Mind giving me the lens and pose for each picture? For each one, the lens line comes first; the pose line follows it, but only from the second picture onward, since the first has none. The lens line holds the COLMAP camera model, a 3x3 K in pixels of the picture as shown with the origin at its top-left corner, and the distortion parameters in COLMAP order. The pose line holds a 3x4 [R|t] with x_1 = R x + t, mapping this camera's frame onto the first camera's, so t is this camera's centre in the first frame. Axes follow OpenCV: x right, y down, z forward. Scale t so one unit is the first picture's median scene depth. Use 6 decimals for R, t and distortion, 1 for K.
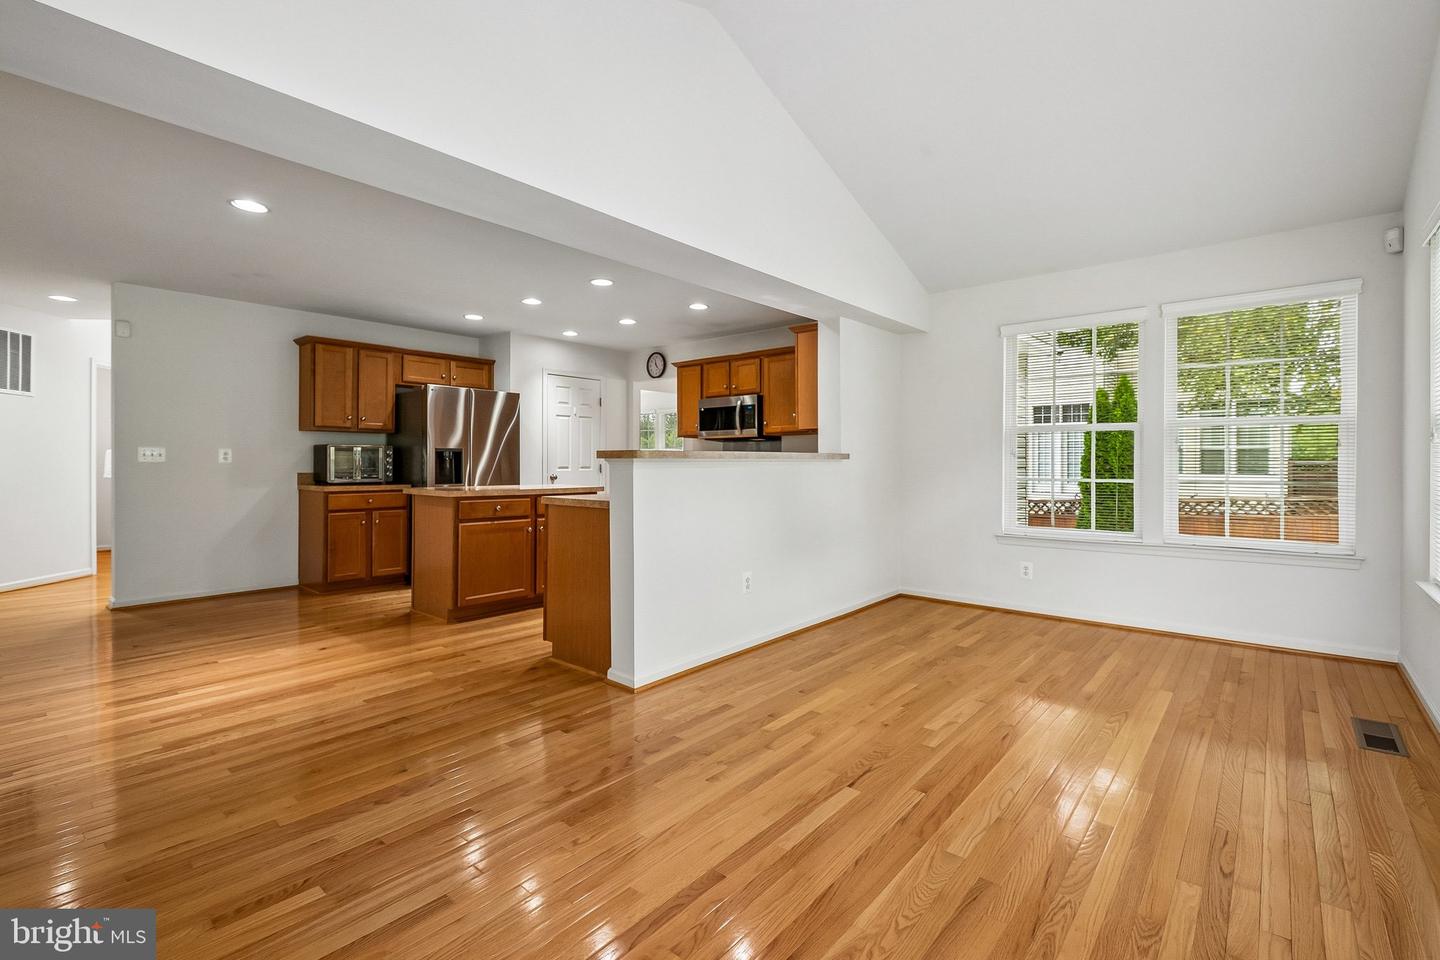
lens RADIAL K [[649.8, 0, 717.2], [0, 649.8, 459.4], [0, 0, 1]] dist [0.010314, -0.000663]
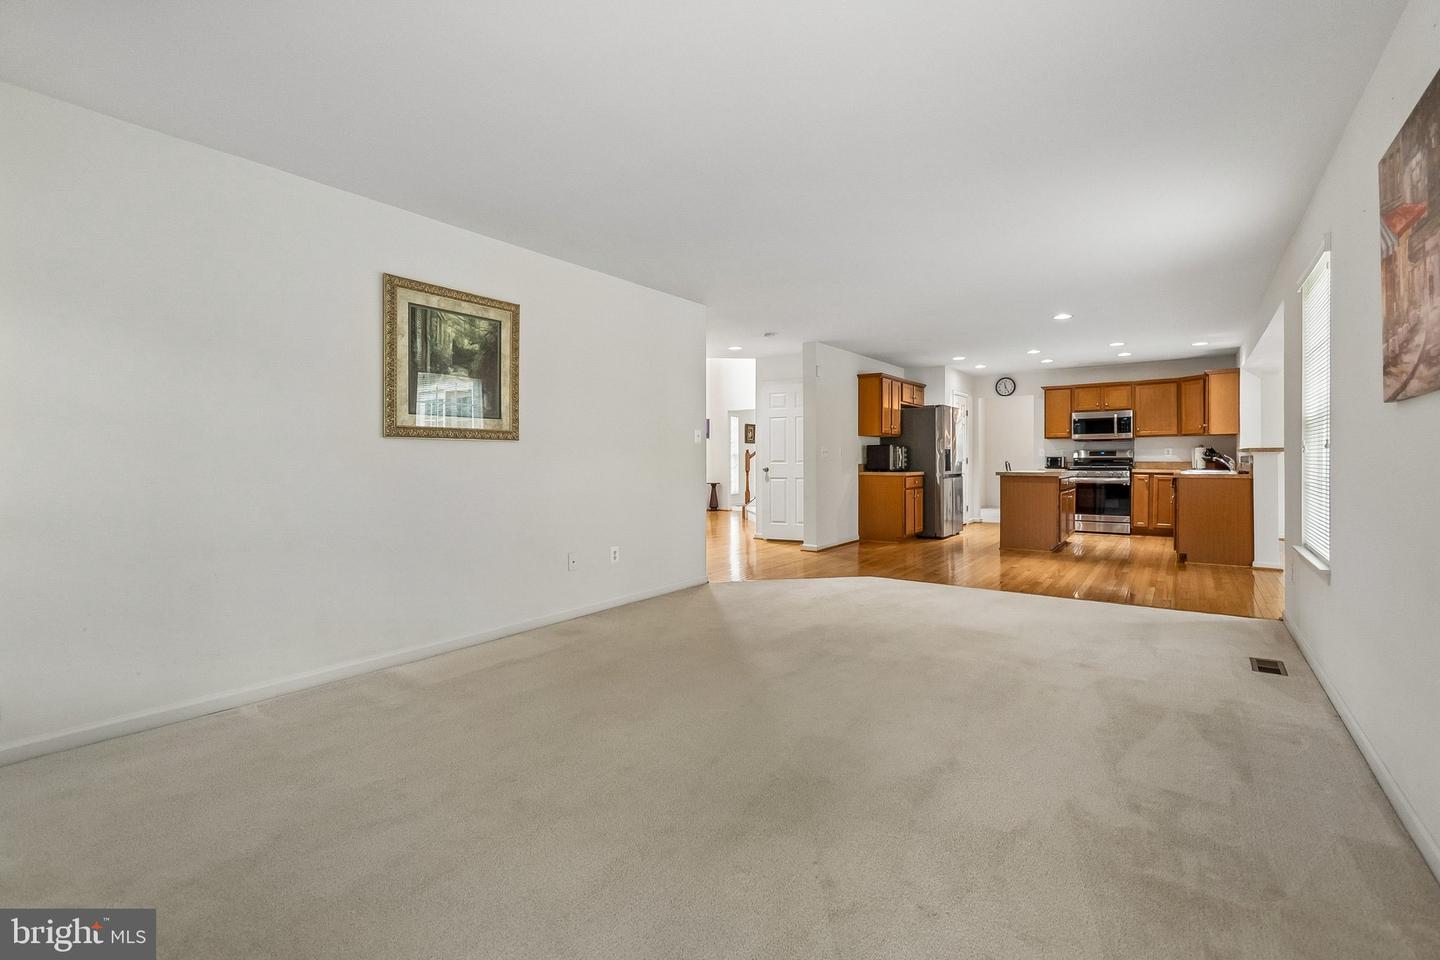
lens RADIAL K [[649.8, 0, 717.1], [0, 649.8, 466.5], [0, 0, 1]] dist [0.010314, -0.000663]
pose [[0.995106, -0.007845, 0.098497, -1.087819], [0.006472, 0.999877, 0.014257, 0.002899], [-0.098597, -0.013550, 0.995035, -0.429985]]
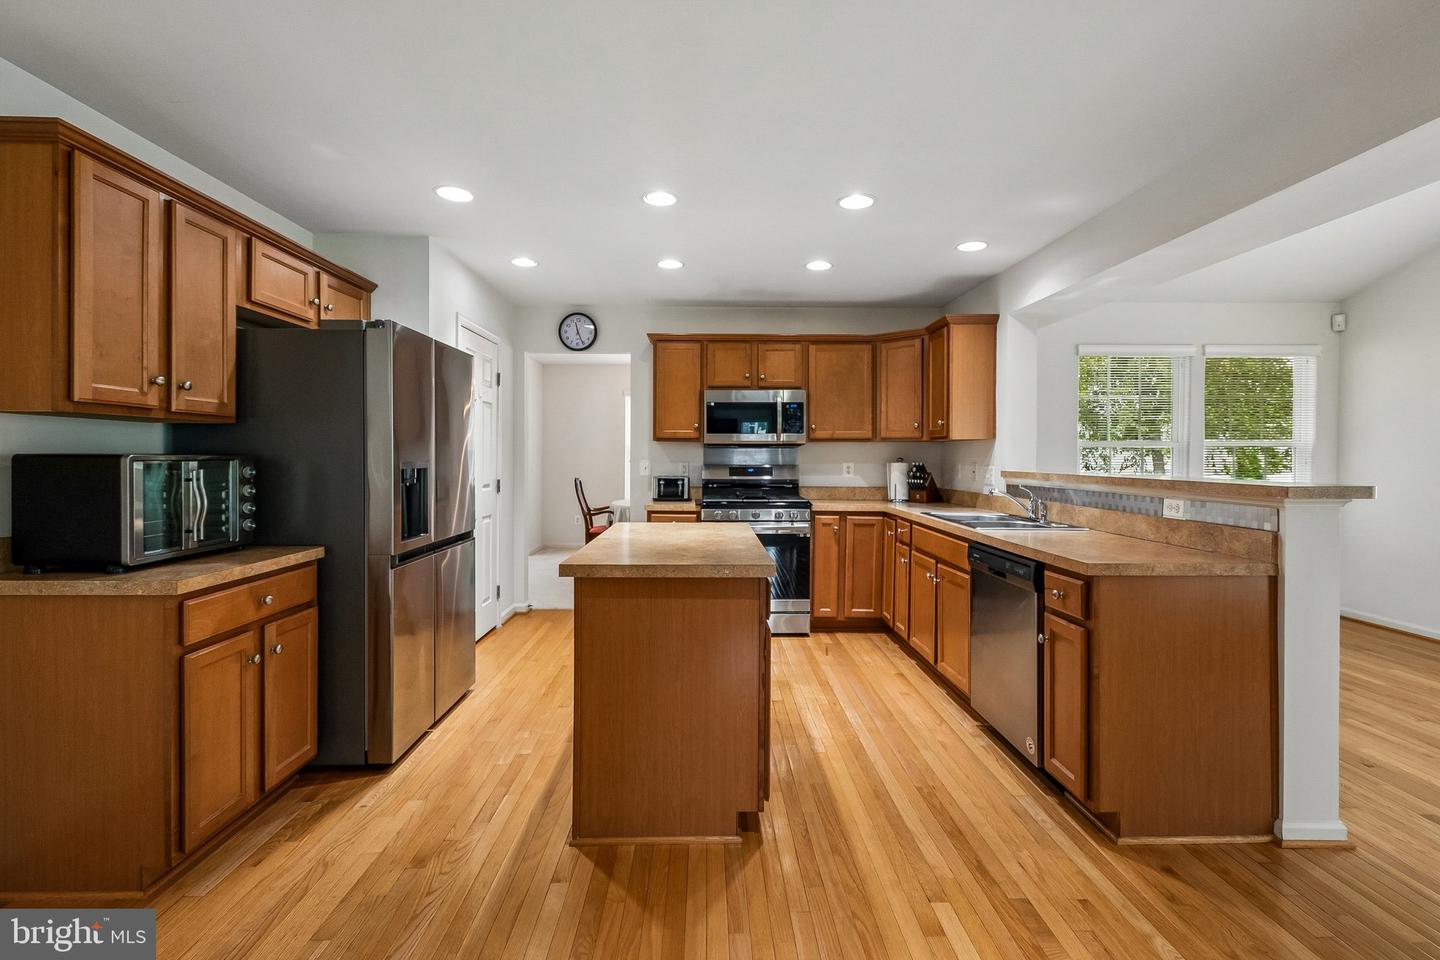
lens RADIAL K [[649.8, 0, 717.3], [0, 649.8, 460.6], [0, 0, 1]] dist [0.010314, -0.000663]
pose [[0.736332, -0.005207, 0.676601, -0.571583], [-0.002740, 0.999939, 0.010678, -0.023393], [-0.676615, -0.009716, 0.736273, 0.509401]]
